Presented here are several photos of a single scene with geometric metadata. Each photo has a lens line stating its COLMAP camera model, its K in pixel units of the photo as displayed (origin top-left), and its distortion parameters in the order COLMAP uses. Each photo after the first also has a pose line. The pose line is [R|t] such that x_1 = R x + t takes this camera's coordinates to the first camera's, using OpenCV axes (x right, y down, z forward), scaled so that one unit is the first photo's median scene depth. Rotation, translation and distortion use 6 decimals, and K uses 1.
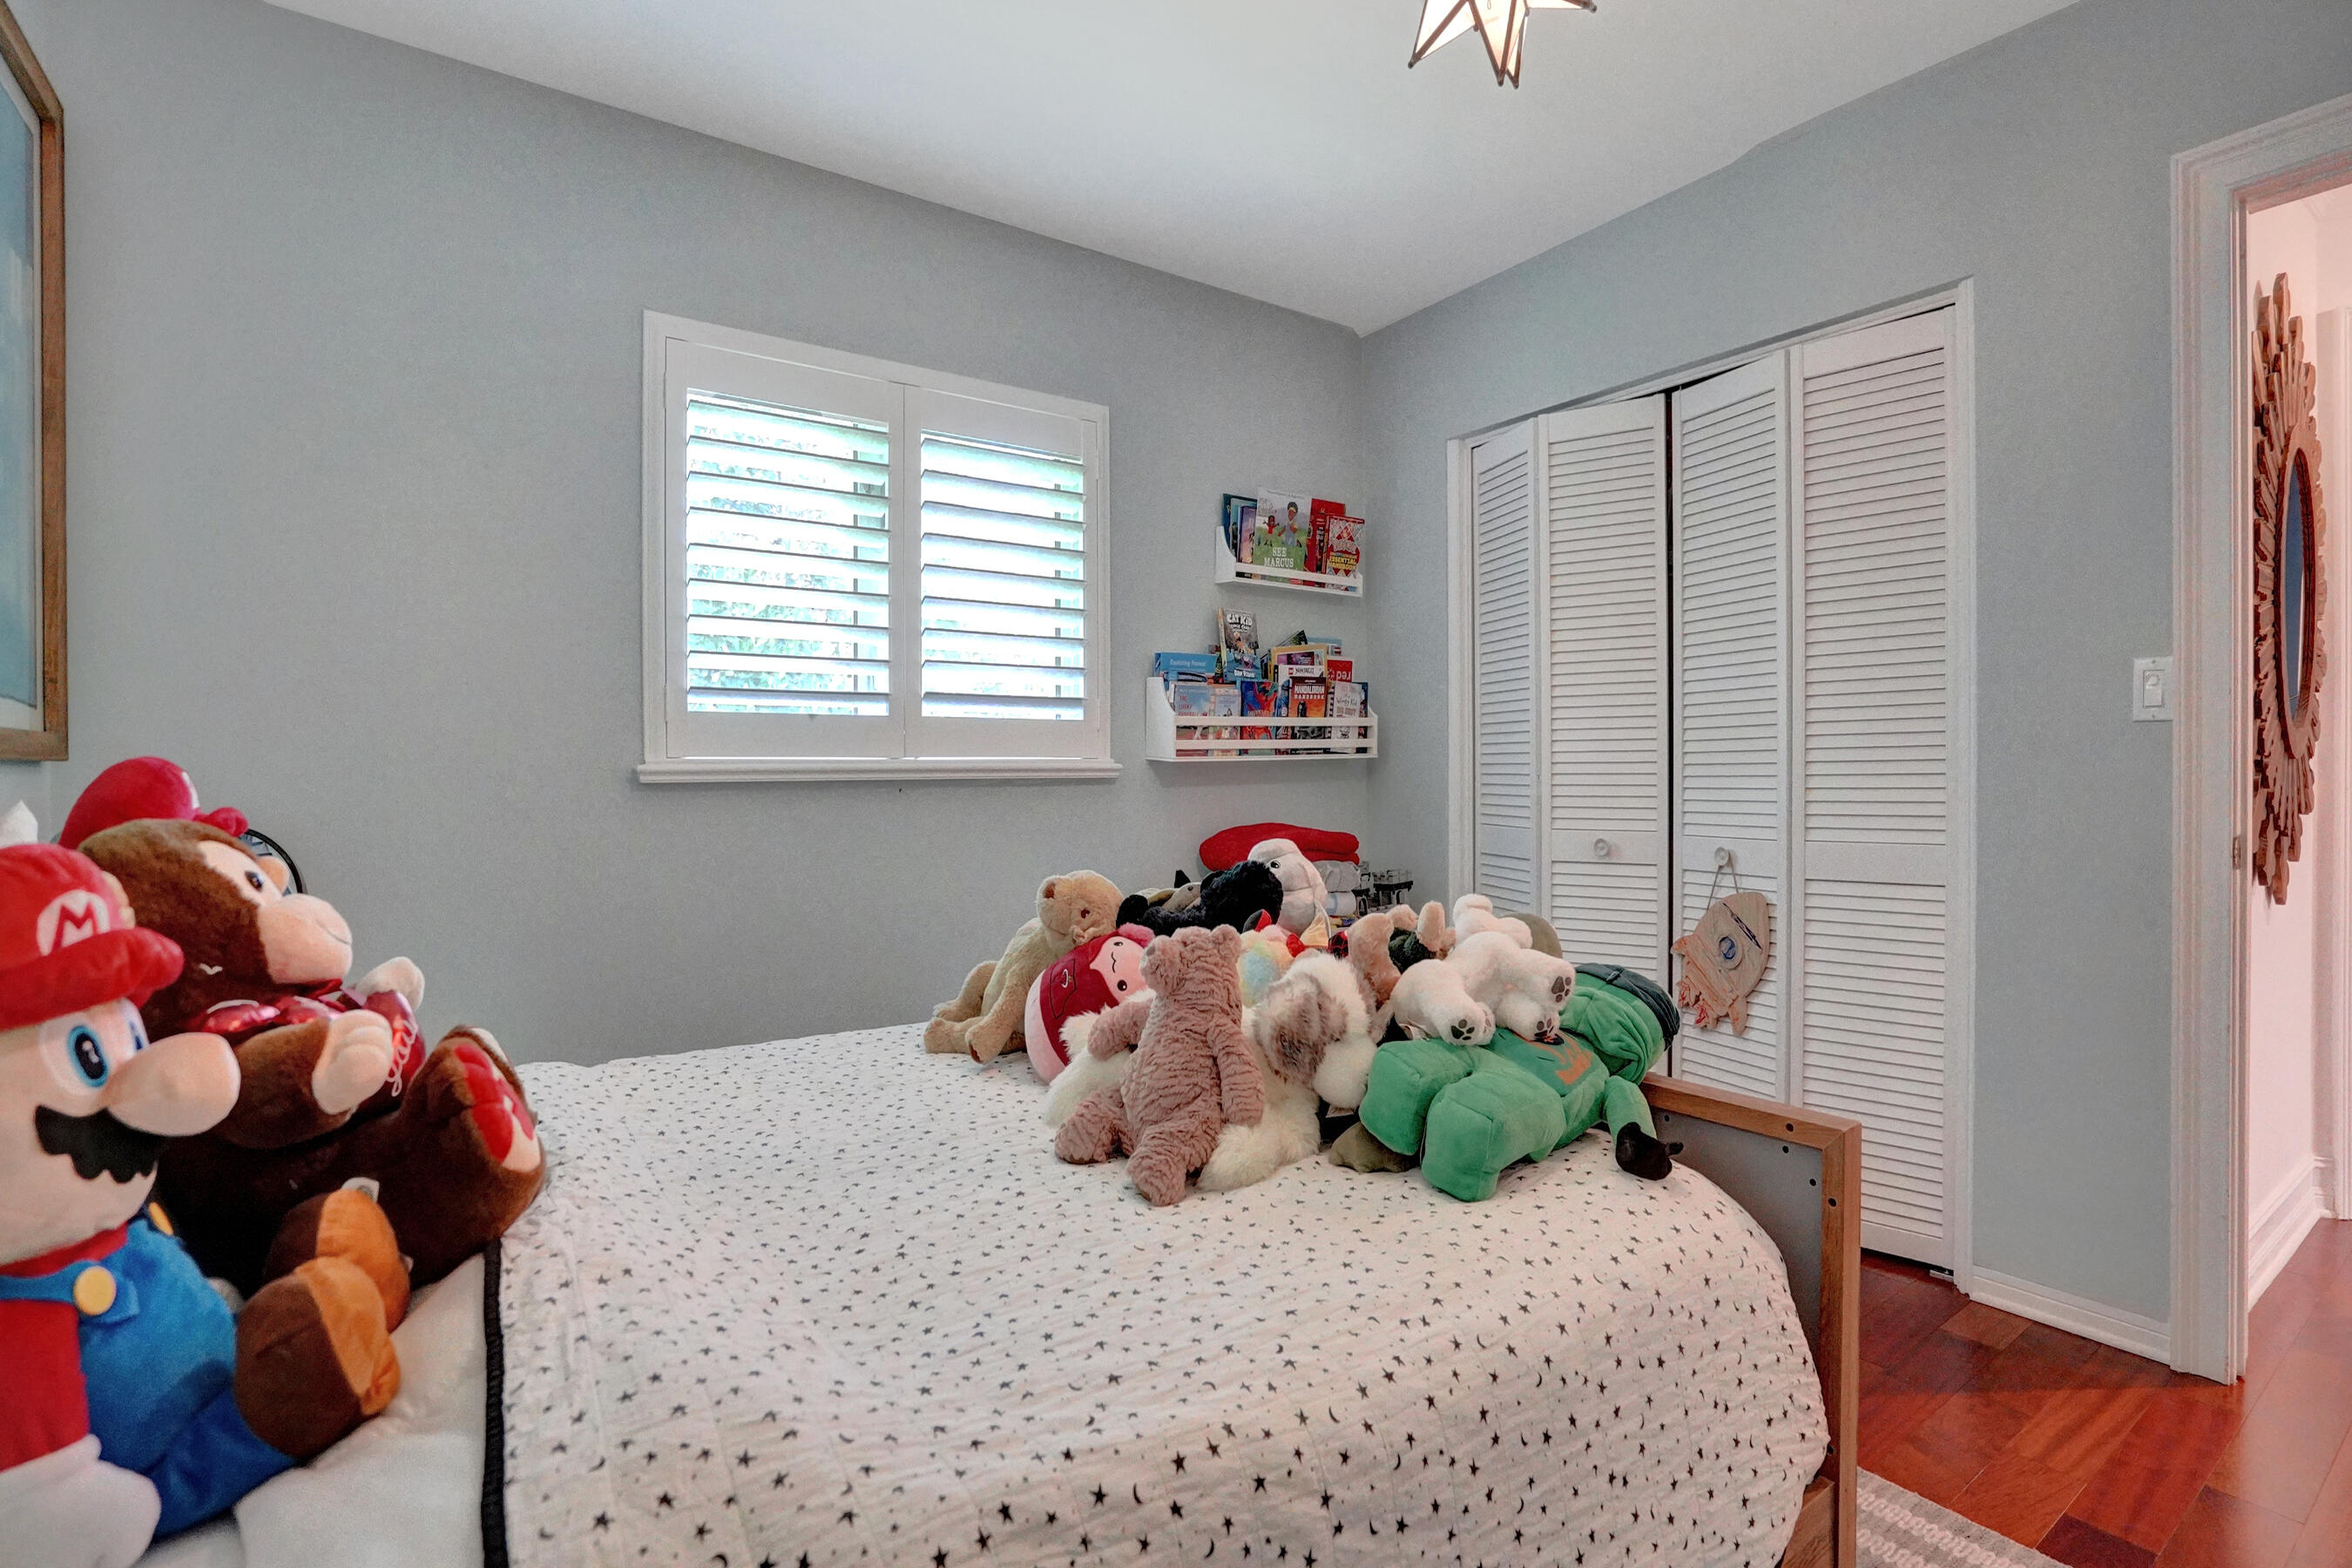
lens RADIAL K [[1123.7, 0, 1161.4], [0, 1123.7, 779.7], [0, 0, 1]] dist [-0.011983, 0.000866]
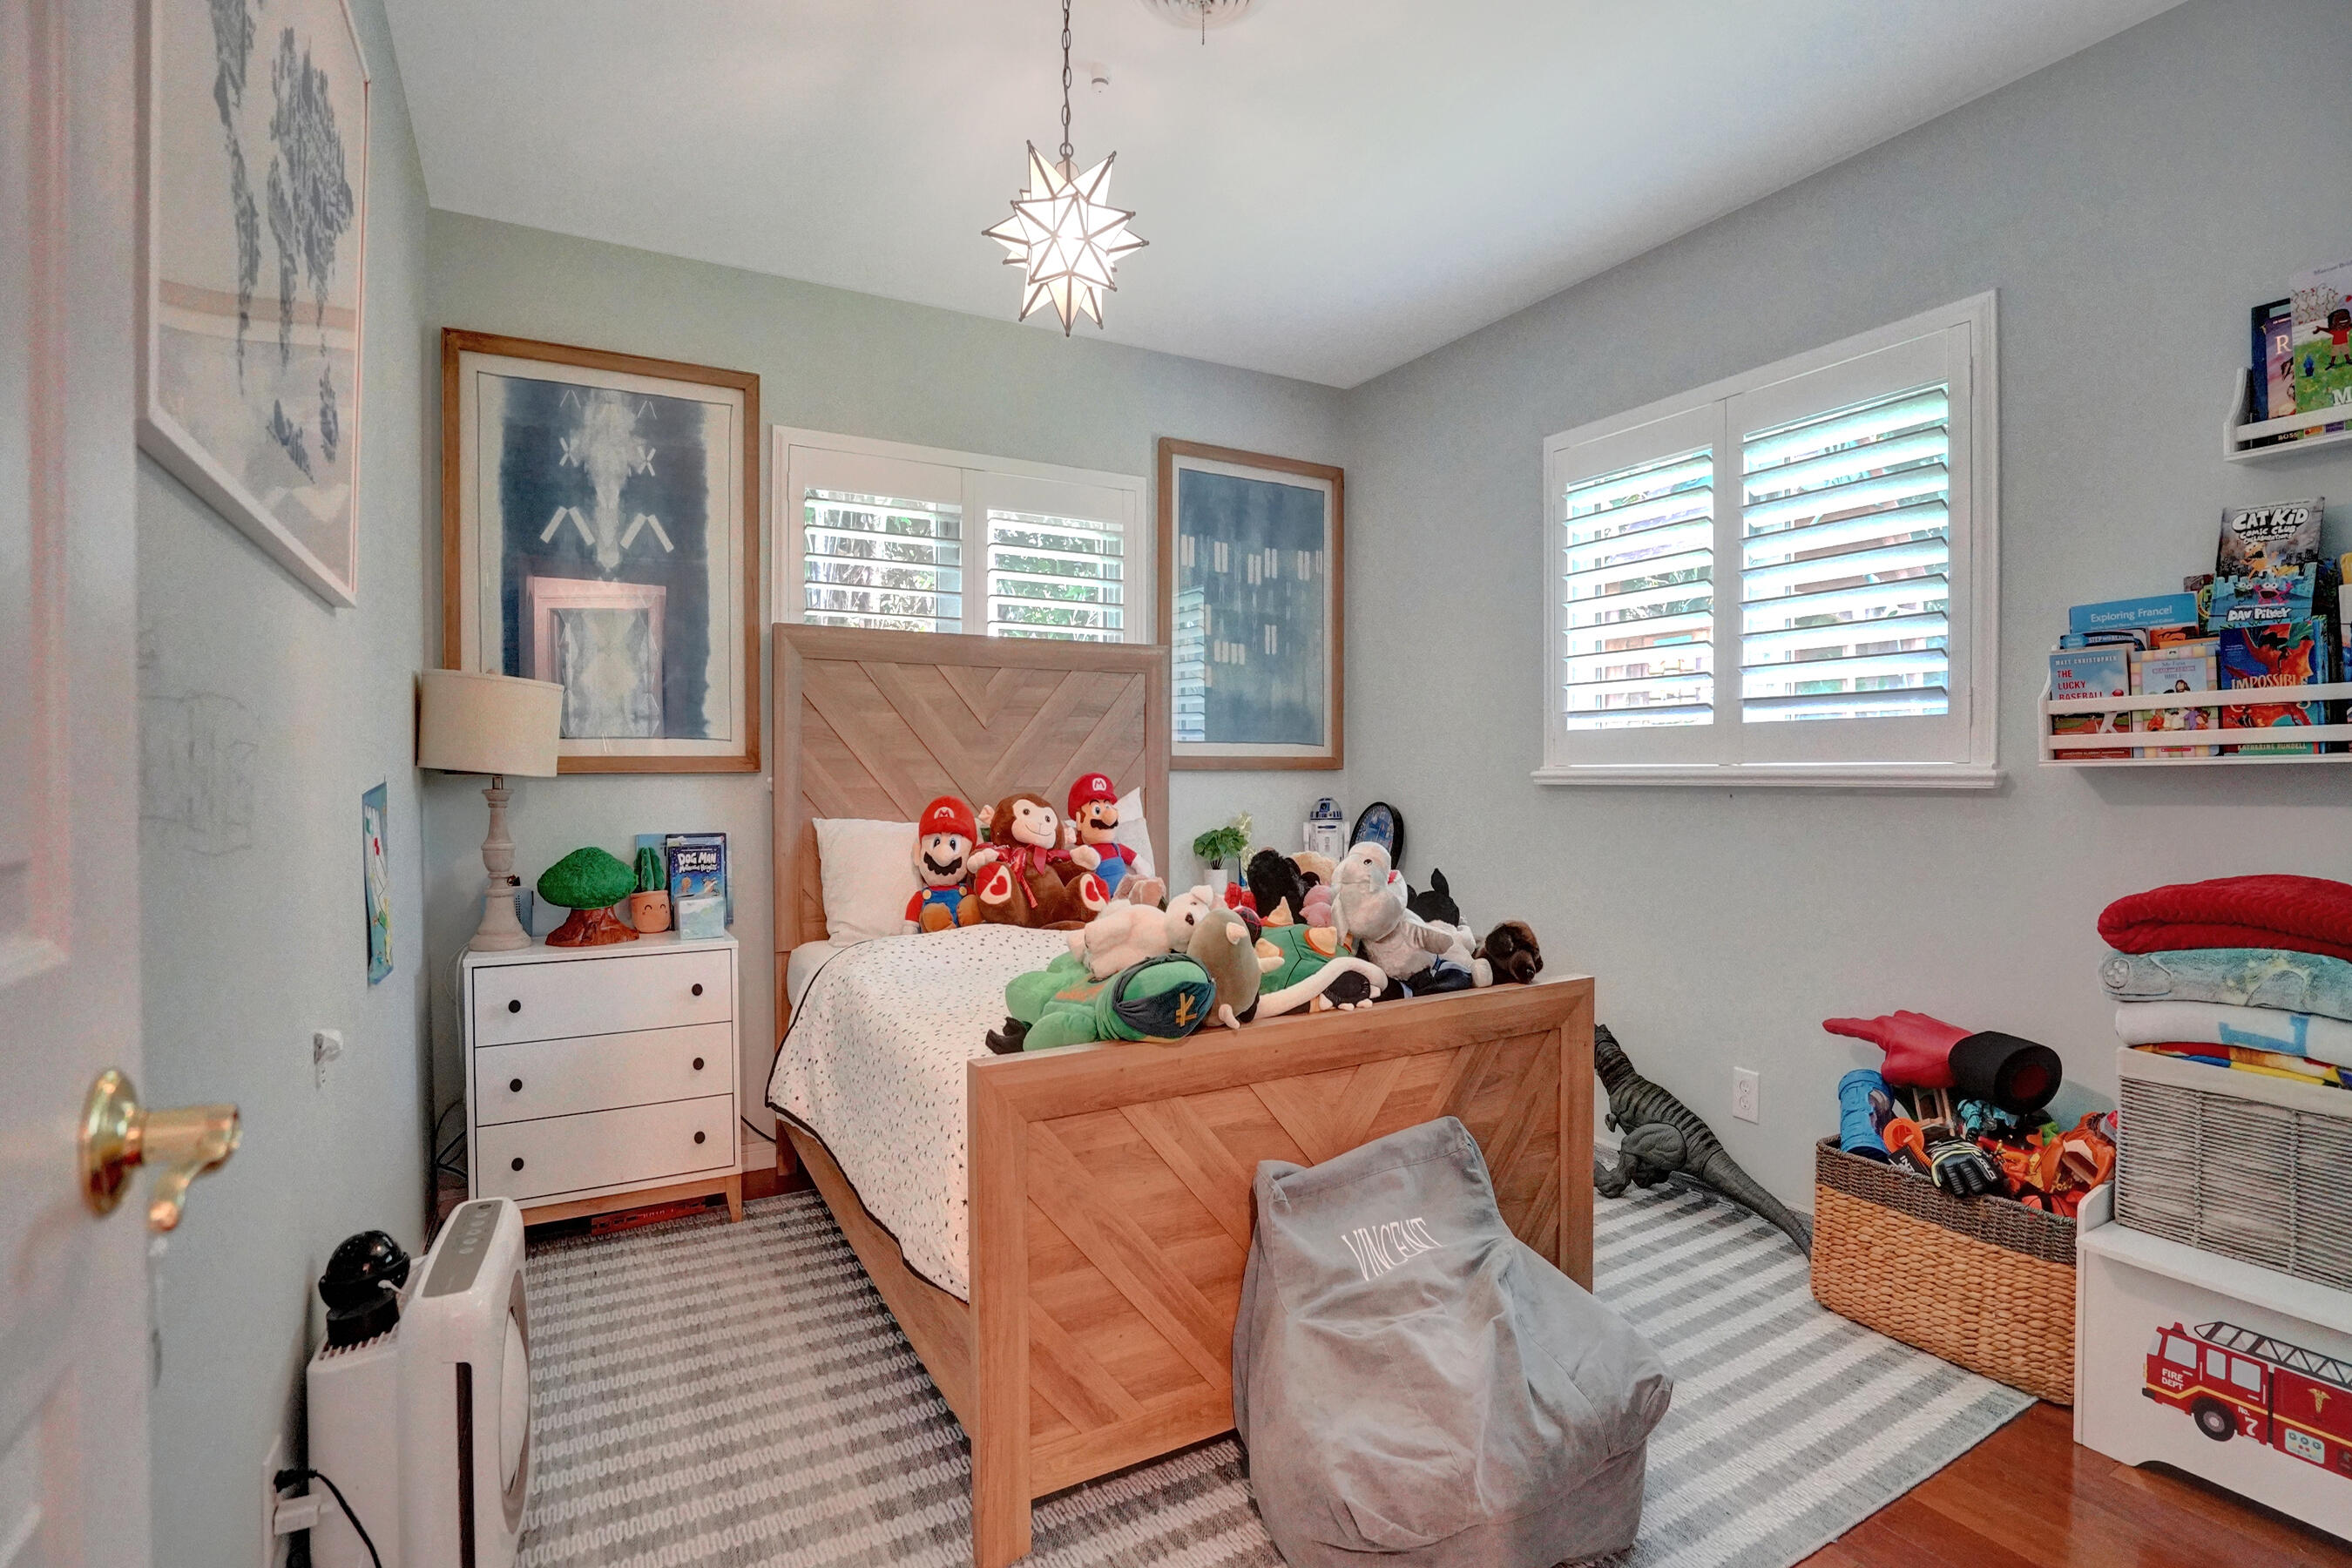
lens RADIAL K [[1123.7, 0, 1161.4], [0, 1123.7, 779.7], [0, 0, 1]] dist [-0.011983, 0.000866]
pose [[-0.102763, 0.010313, -0.994652, 0.732769], [-0.008142, 0.999904, 0.011209, -0.011533], [0.994673, 0.009250, -0.102669, 0.525105]]
